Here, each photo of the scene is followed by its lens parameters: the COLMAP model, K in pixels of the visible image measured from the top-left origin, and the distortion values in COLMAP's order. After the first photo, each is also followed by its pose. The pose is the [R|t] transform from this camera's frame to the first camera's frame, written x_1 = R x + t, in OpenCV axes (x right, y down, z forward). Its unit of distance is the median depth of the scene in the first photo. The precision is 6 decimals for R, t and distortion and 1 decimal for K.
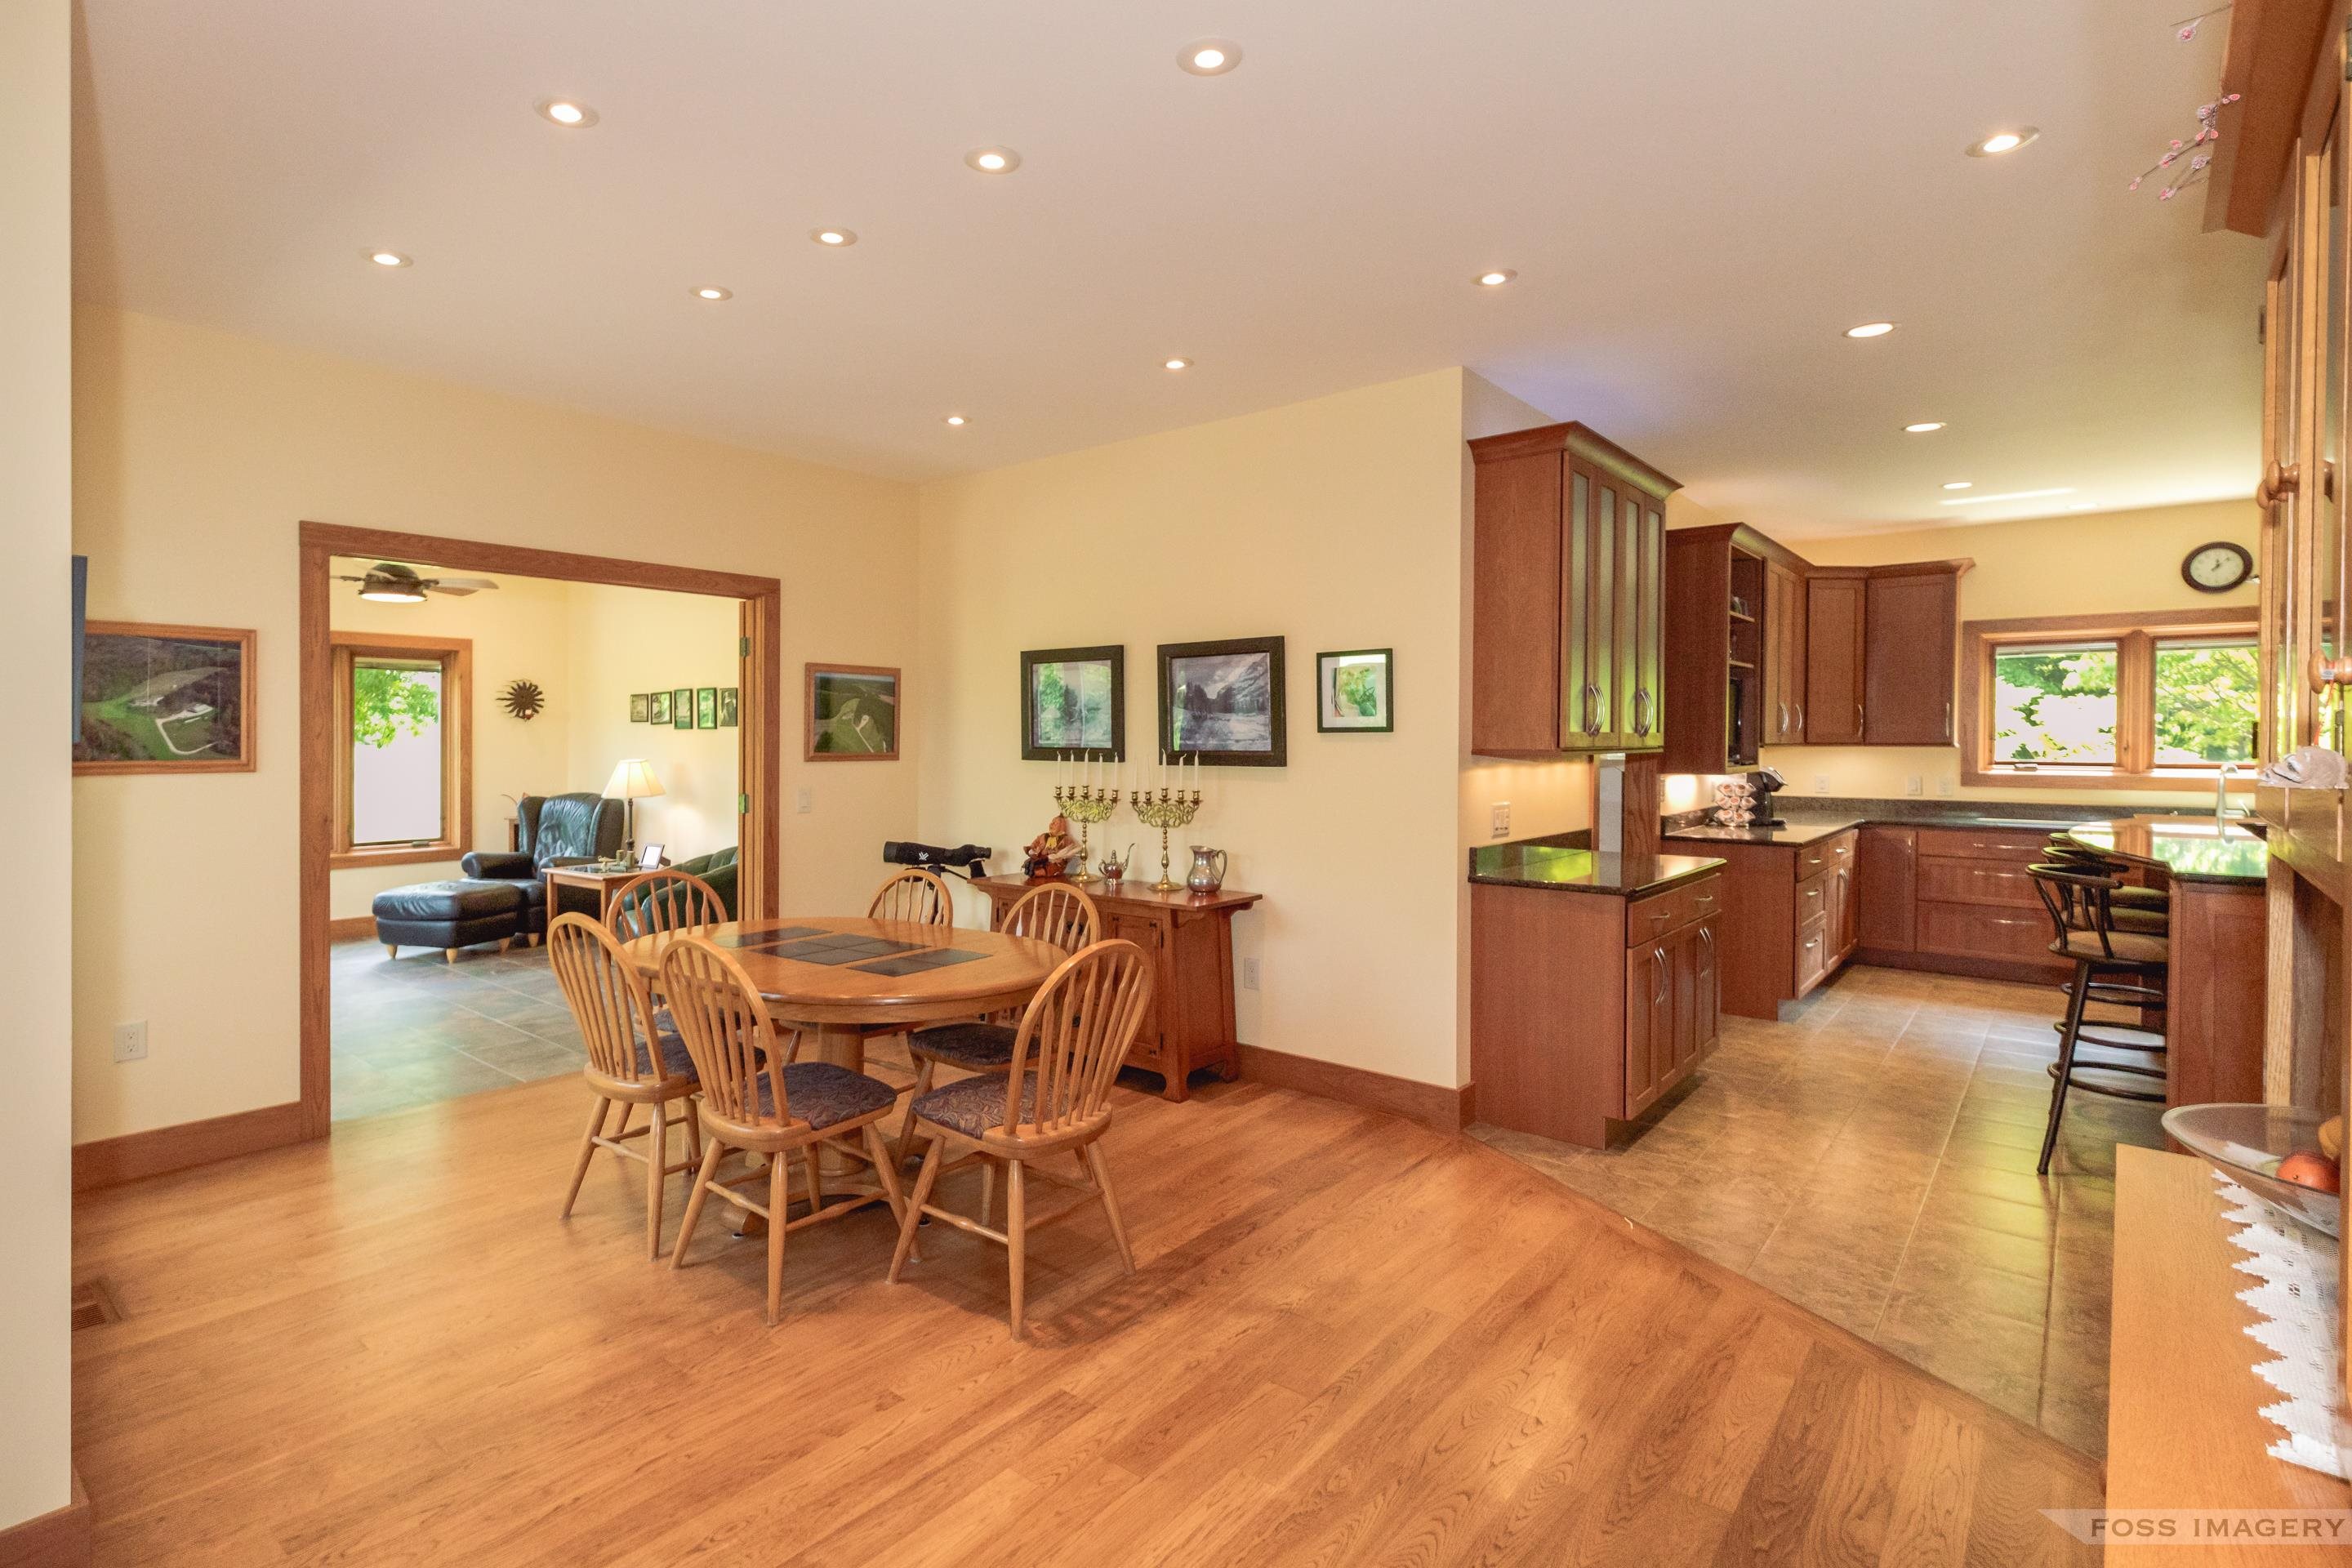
lens RADIAL K [[1133.5, 0, 1093.8], [0, 1133.5, 756.6], [0, 0, 1]] dist [0.005872, 0.000570]
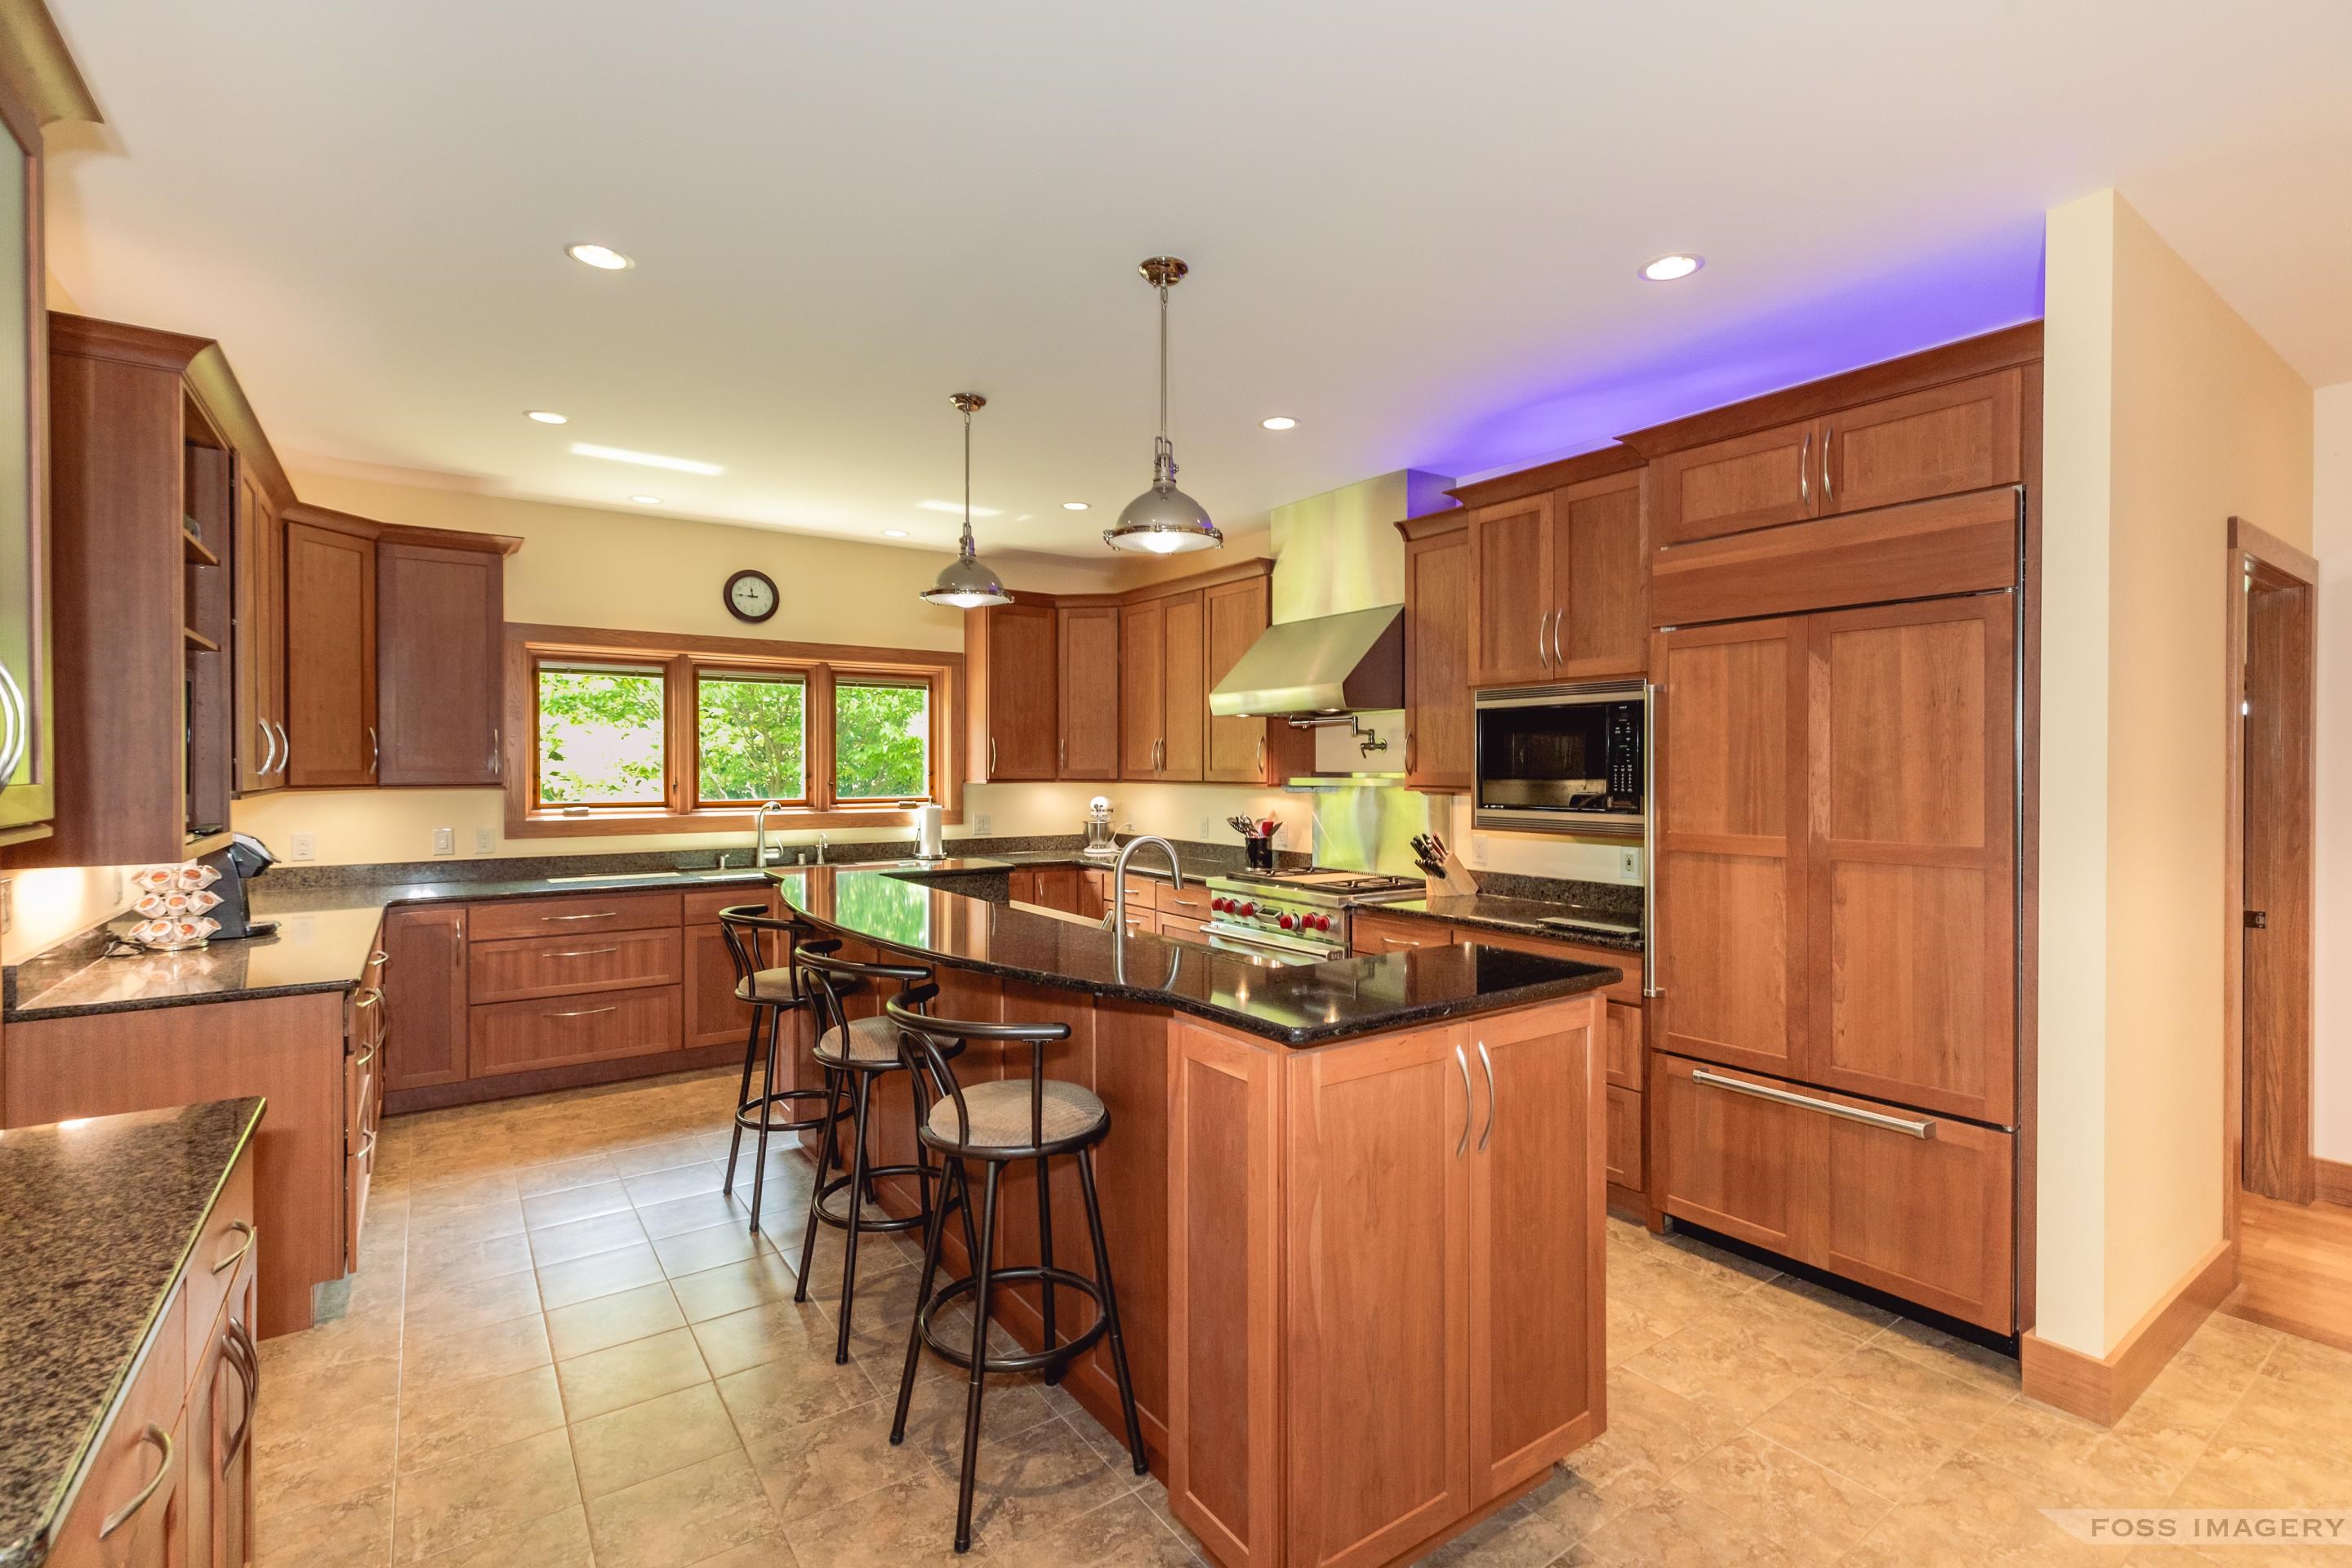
lens RADIAL K [[1064.1, 0, 1207.3], [0, 1064.1, 780.1], [0, 0, 1]] dist [0.005379, -0.003303]
pose [[0.219167, -0.015035, 0.975572, 0.207387], [0.017311, 0.999784, 0.011519, -0.016575], [-0.975534, 0.014364, 0.219380, 0.468913]]
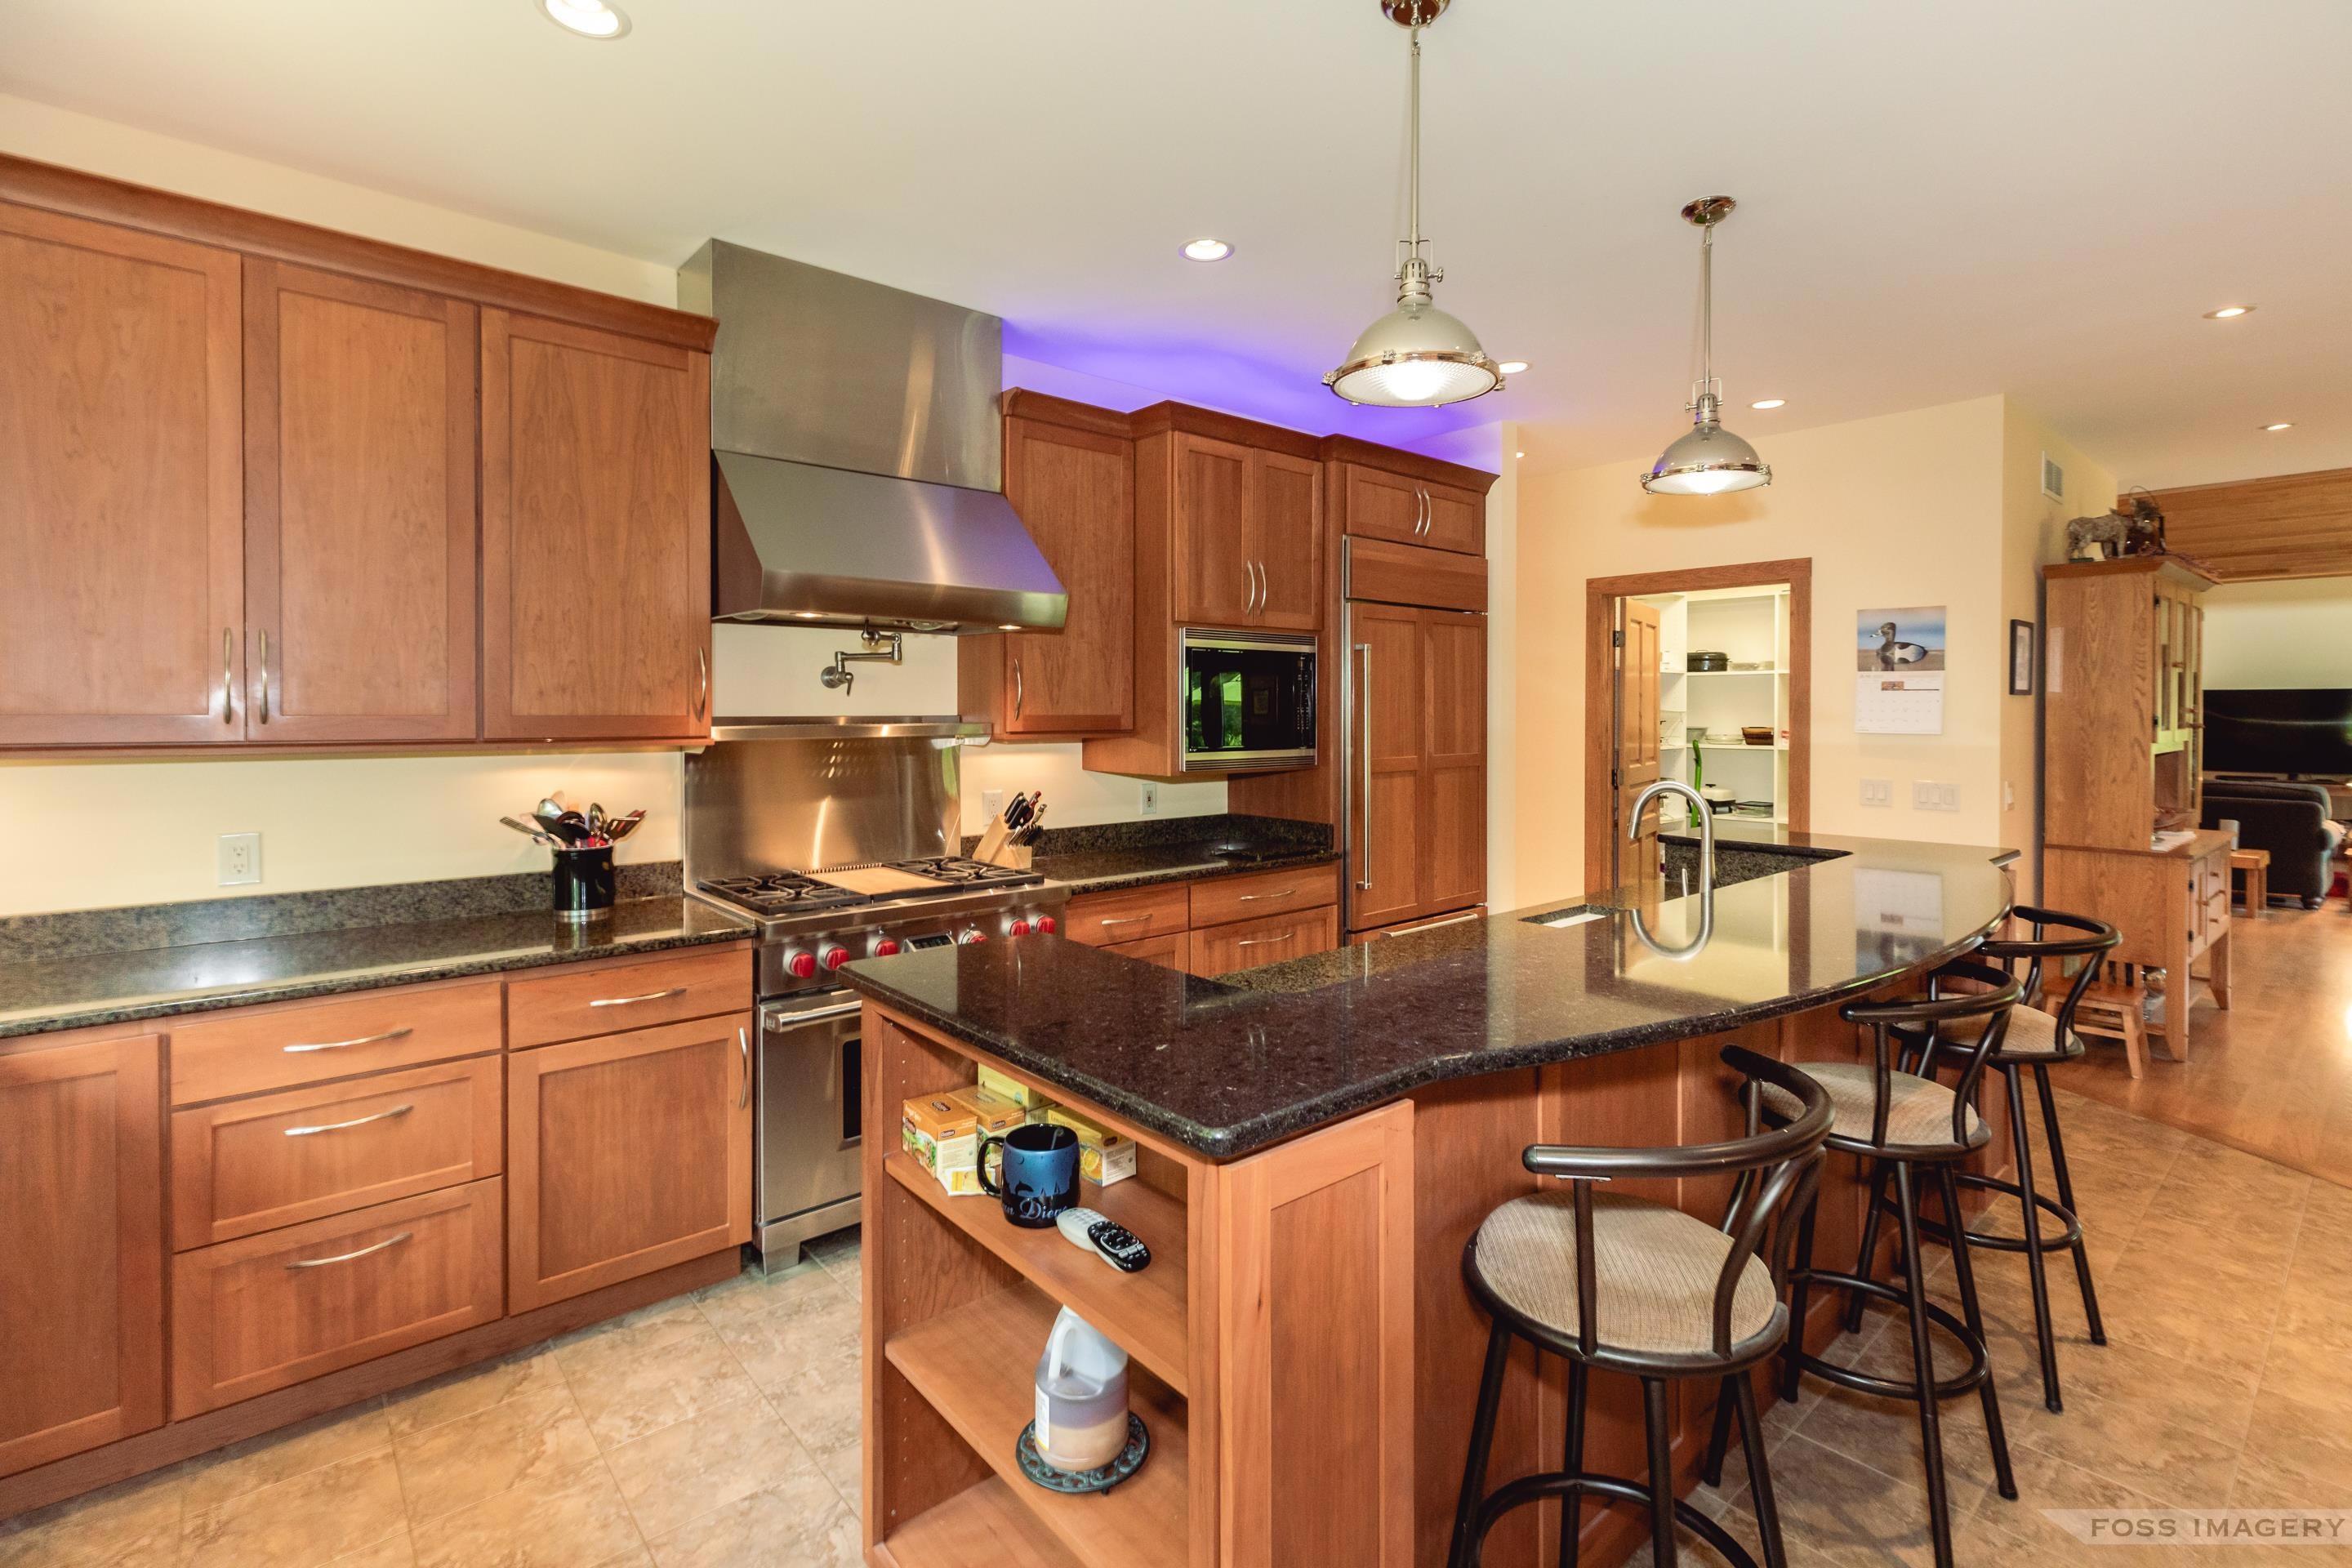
lens RADIAL K [[1064.1, 0, 1207.6], [0, 1064.1, 726.9], [0, 0, 1]] dist [0.005379, -0.003303]
pose [[-0.990491, -0.008518, 0.137317, 0.800350], [-0.003669, 0.999362, 0.035521, -0.026064], [-0.137532, 0.034679, -0.989890, 1.069140]]
